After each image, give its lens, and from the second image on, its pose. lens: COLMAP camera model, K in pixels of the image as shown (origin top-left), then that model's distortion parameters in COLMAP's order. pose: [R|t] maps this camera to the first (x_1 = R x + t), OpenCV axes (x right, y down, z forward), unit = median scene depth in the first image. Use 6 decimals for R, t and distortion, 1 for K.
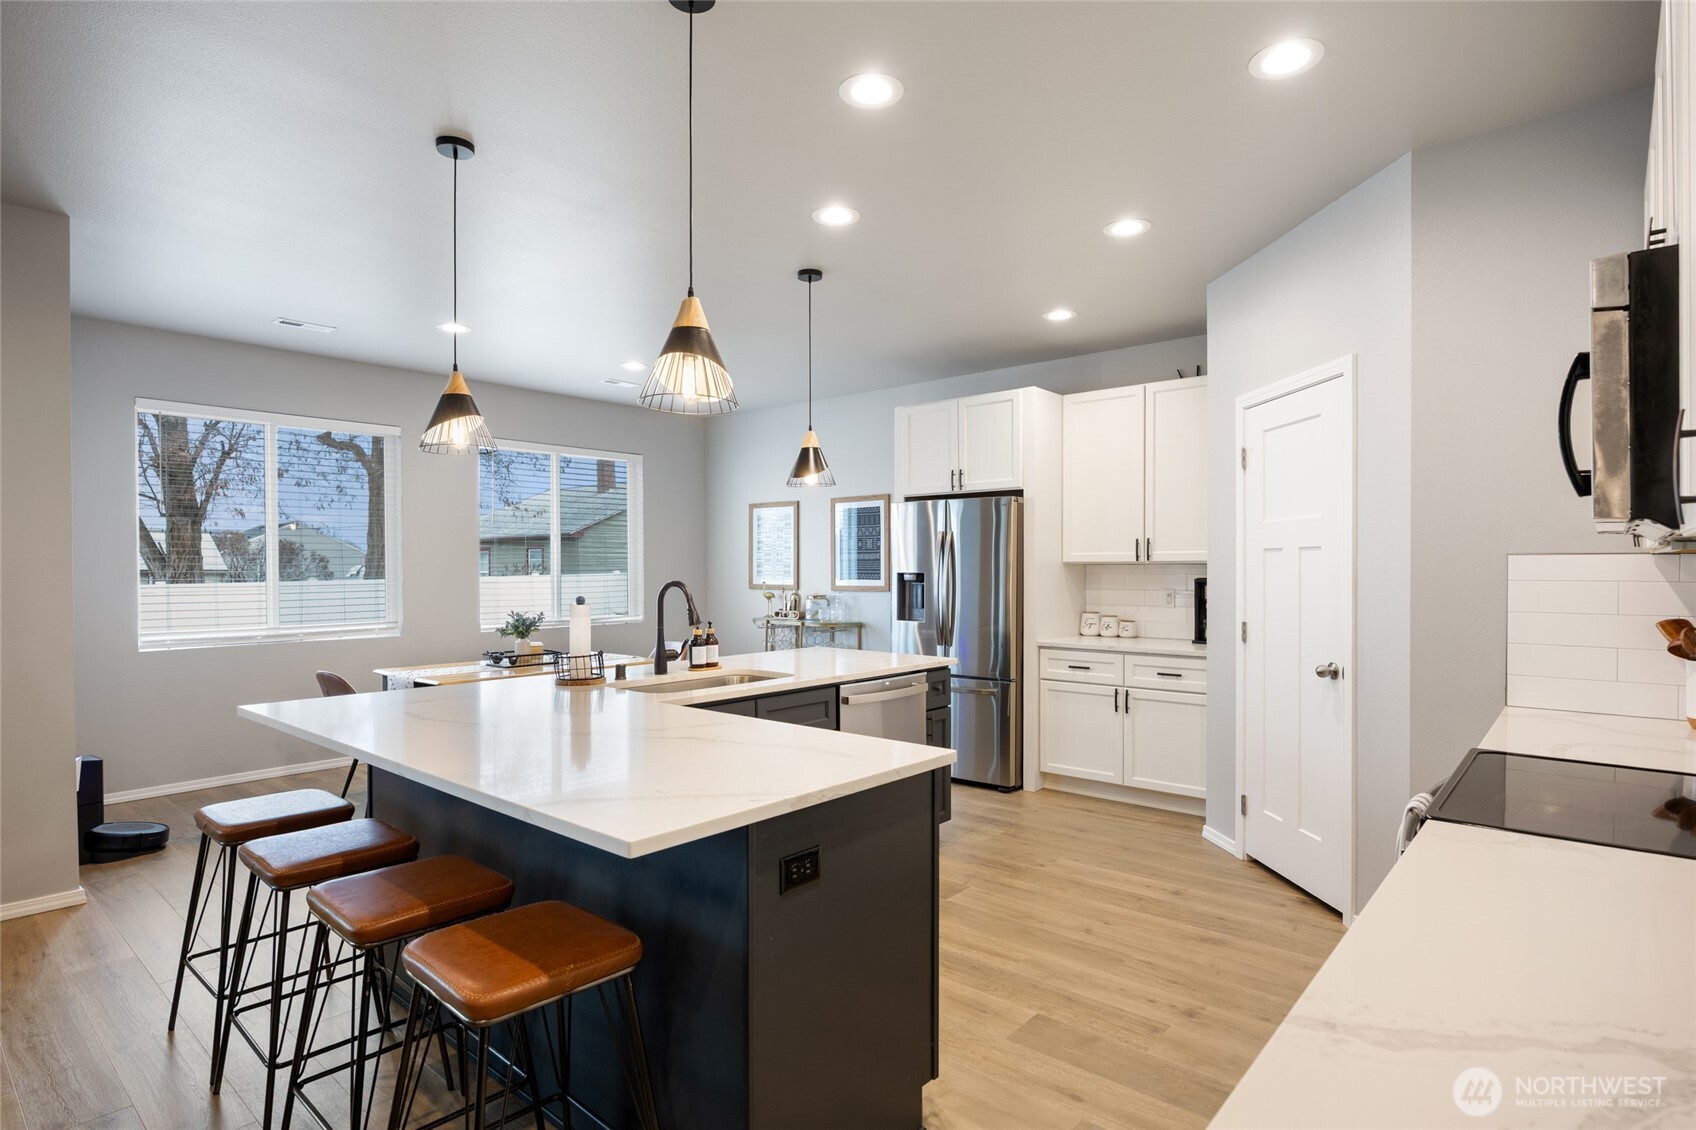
lens RADIAL K [[876.1, 0, 846.7], [0, 876.1, 568.2], [0, 0, 1]] dist [-0.002126, -0.000514]
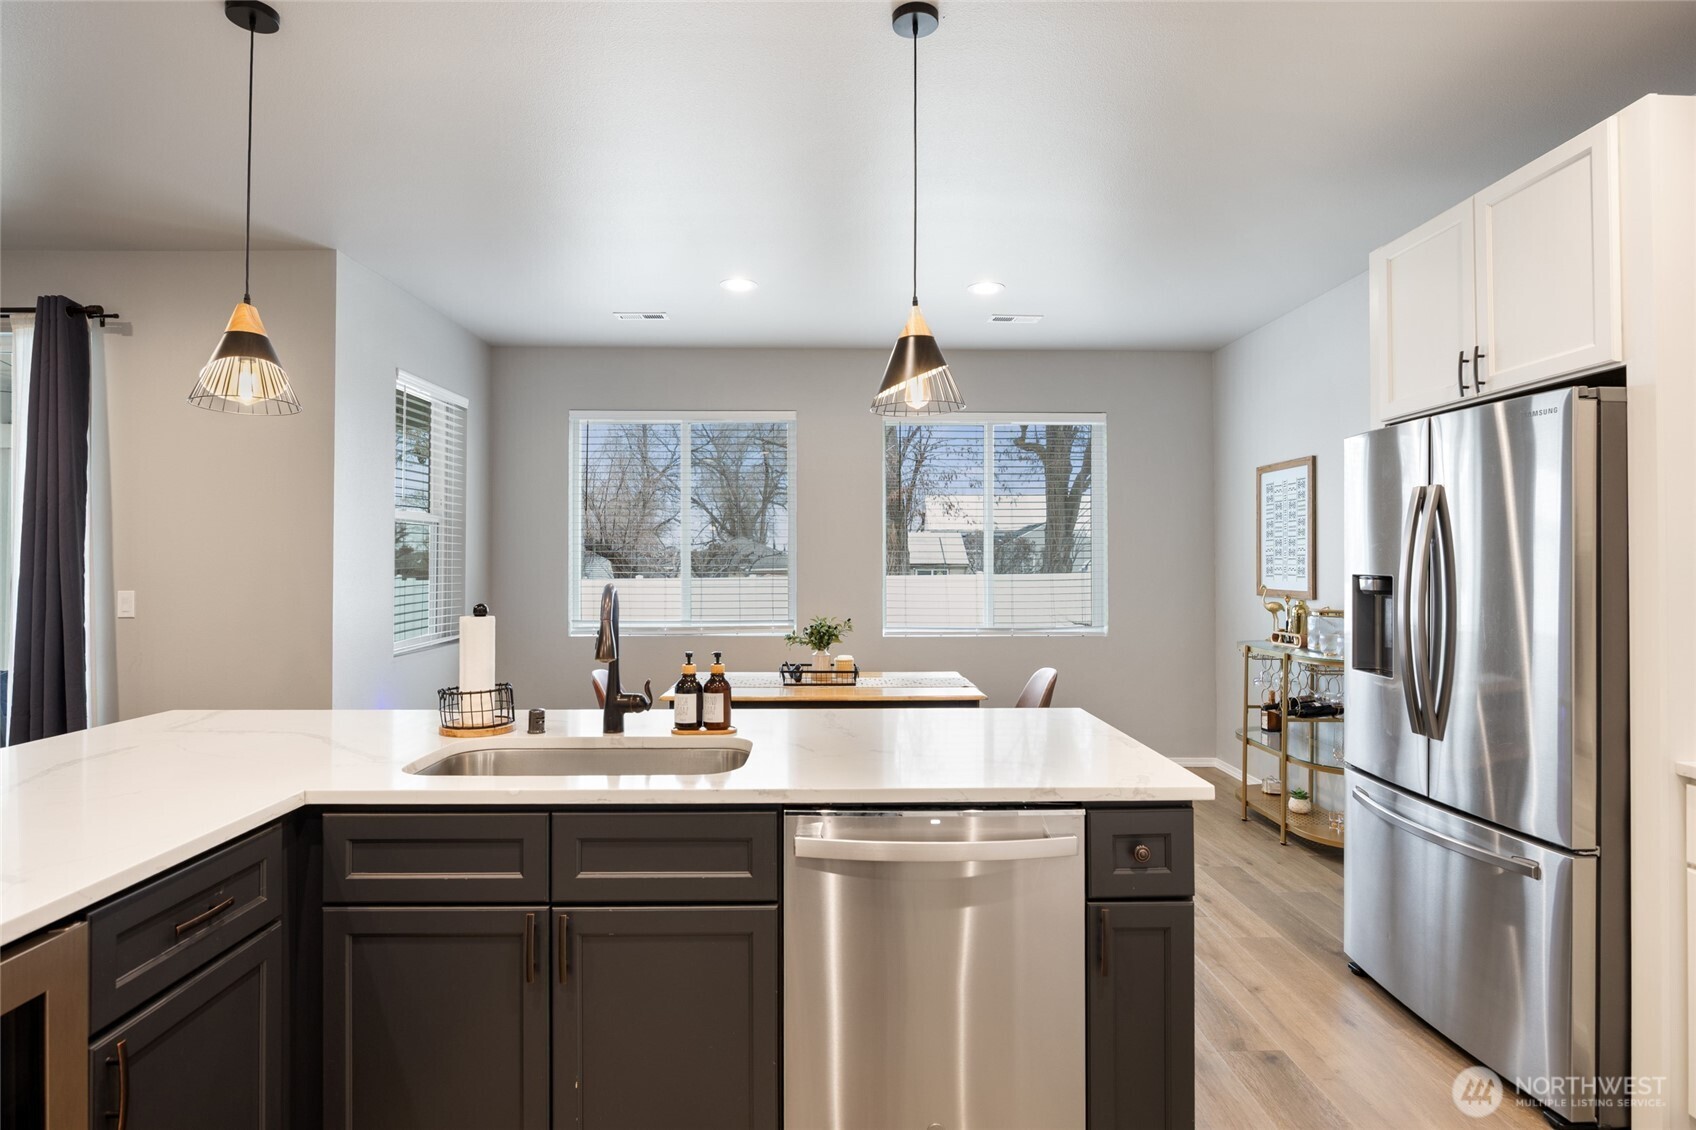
lens RADIAL K [[888.8, 0, 849.9], [0, 888.8, 544.3], [0, 0, 1]] dist [-0.002354, 0.000003]
pose [[0.678286, -0.011115, -0.734714, 0.240890], [-0.004162, 0.999811, -0.018967, -0.001508], [0.734786, 0.015923, 0.678112, 0.448064]]
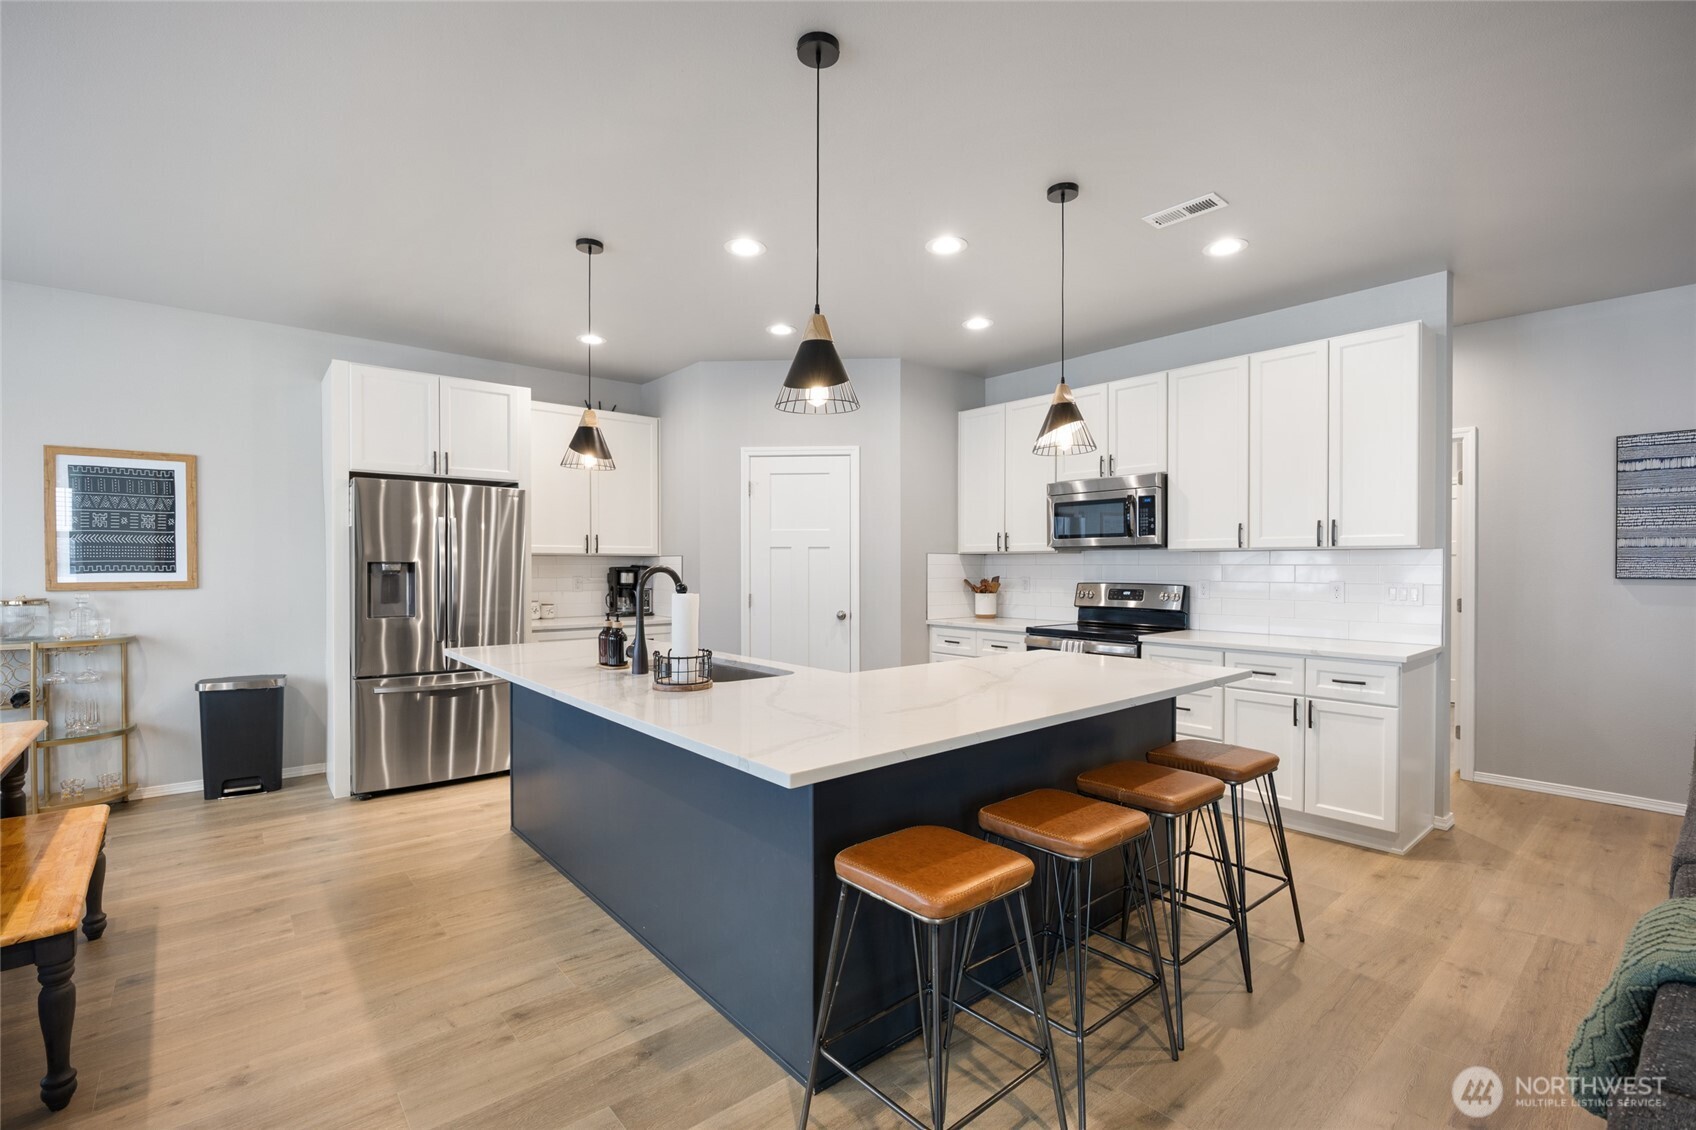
lens RADIAL K [[751.0, 0, 848.8], [0, 751.0, 571.0], [0, 0, 1]] dist [-0.012115, 0.000149]
pose [[0.146151, -0.004314, 0.989253, -0.591756], [-0.000967, 0.999989, 0.004504, 0.010441], [-0.989262, -0.001615, 0.146145, 0.446170]]
